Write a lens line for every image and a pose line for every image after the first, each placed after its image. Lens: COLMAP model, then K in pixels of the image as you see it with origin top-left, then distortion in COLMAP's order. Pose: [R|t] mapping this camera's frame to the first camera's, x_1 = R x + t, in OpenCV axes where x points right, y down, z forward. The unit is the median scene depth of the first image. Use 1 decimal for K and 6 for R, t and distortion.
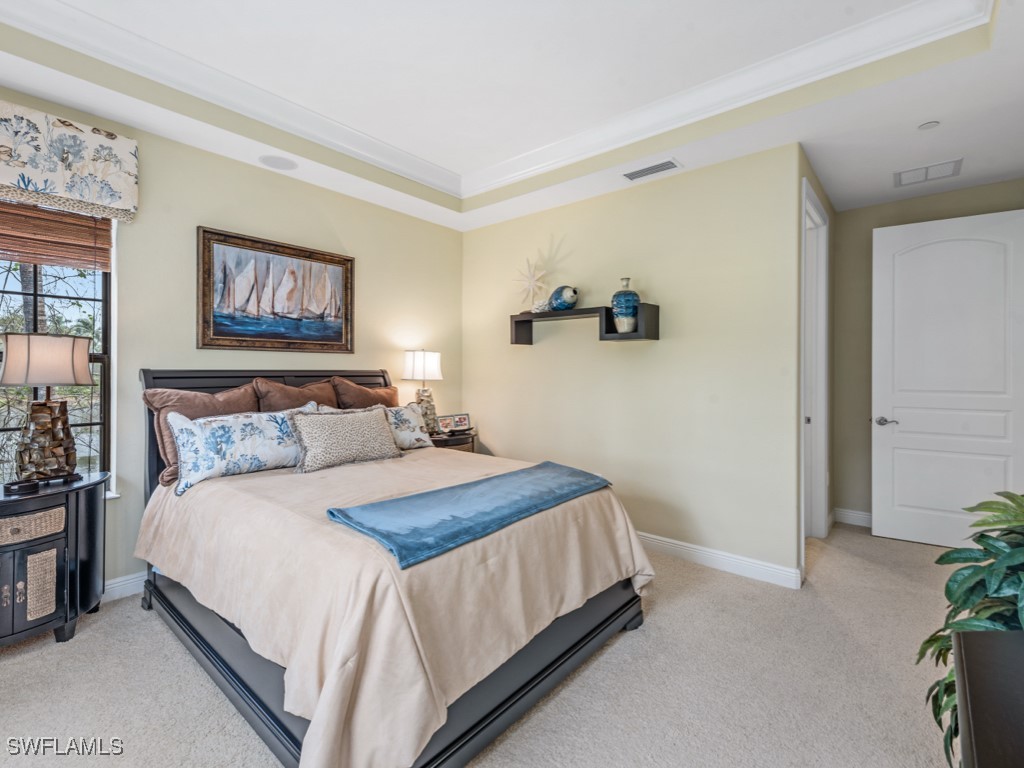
lens RADIAL K [[468.8, 0, 511.8], [0, 468.8, 379.7], [0, 0, 1]] dist [-0.000614, 0.000122]
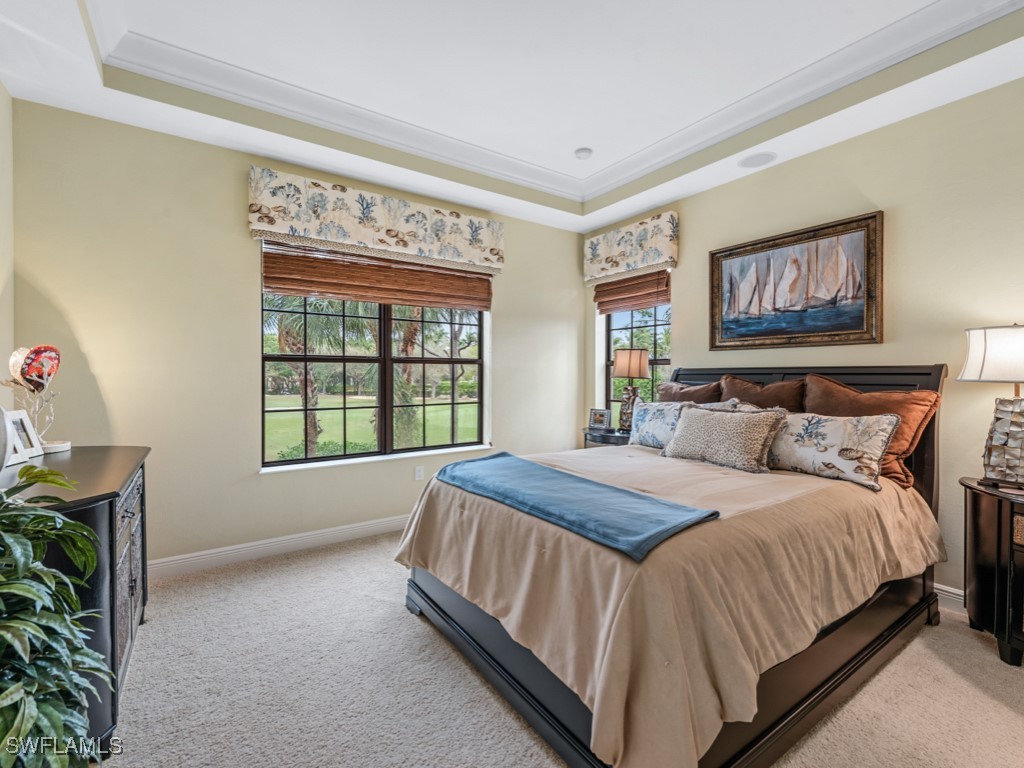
lens RADIAL K [[468.8, 0, 512.8], [0, 468.8, 377.2], [0, 0, 1]] dist [-0.000614, 0.000122]
pose [[-0.259362, 0.004450, -0.965770, 0.570921], [-0.016157, 0.999829, 0.008946, 0.000118], [0.965645, 0.017924, -0.259246, 0.712876]]
